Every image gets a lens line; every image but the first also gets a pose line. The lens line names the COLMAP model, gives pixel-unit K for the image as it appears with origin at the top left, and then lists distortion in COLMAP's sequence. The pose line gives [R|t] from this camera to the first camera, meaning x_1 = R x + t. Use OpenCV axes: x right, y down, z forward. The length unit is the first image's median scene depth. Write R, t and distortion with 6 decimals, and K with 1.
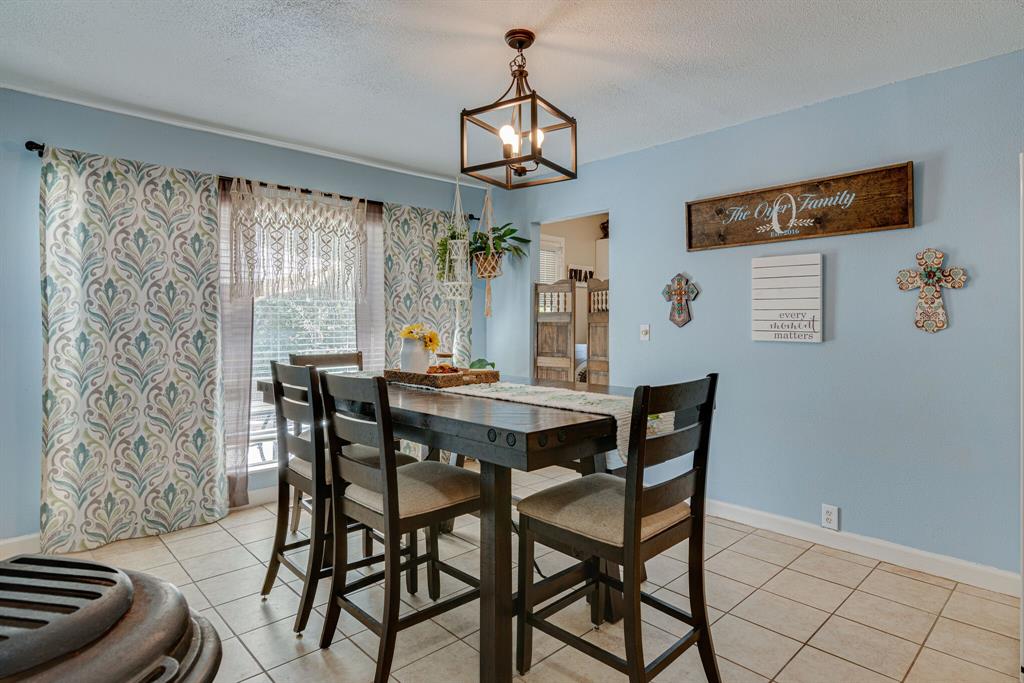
lens RADIAL K [[559.6, 0, 498.2], [0, 559.6, 309.8], [0, 0, 1]] dist [-0.004807, -0.000962]
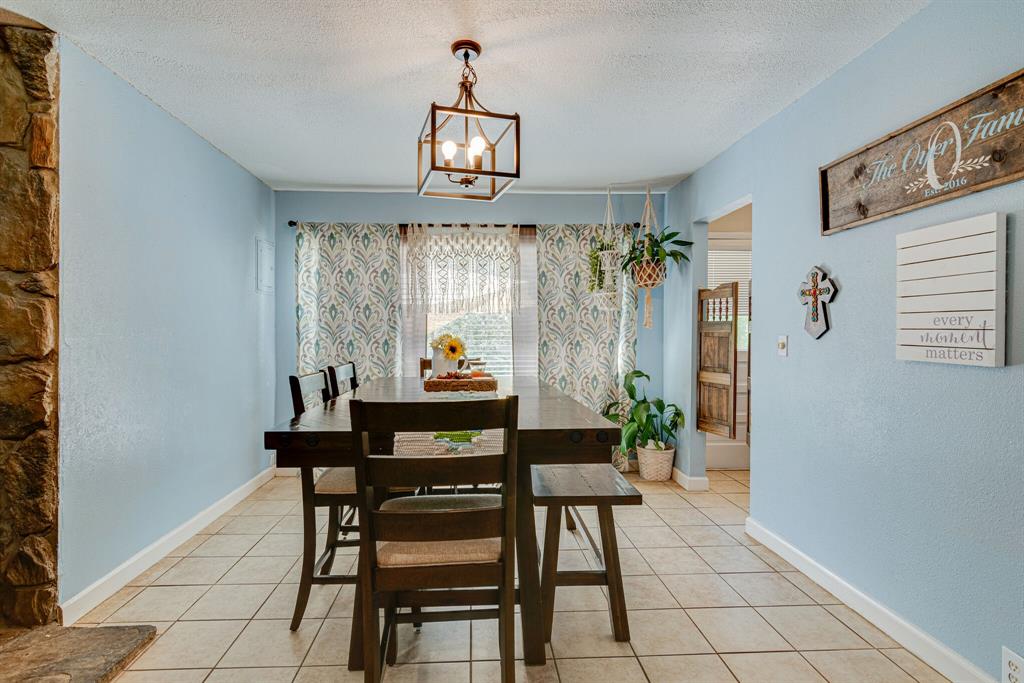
lens RADIAL K [[497.0, 0, 481.1], [0, 497.0, 332.5], [0, 0, 1]] dist [-0.001129, -0.002420]
pose [[0.754220, -0.001212, -0.656620, 0.446293], [0.014715, 0.999778, 0.015057, 0.006192], [0.656457, -0.021019, 0.754071, 0.230640]]
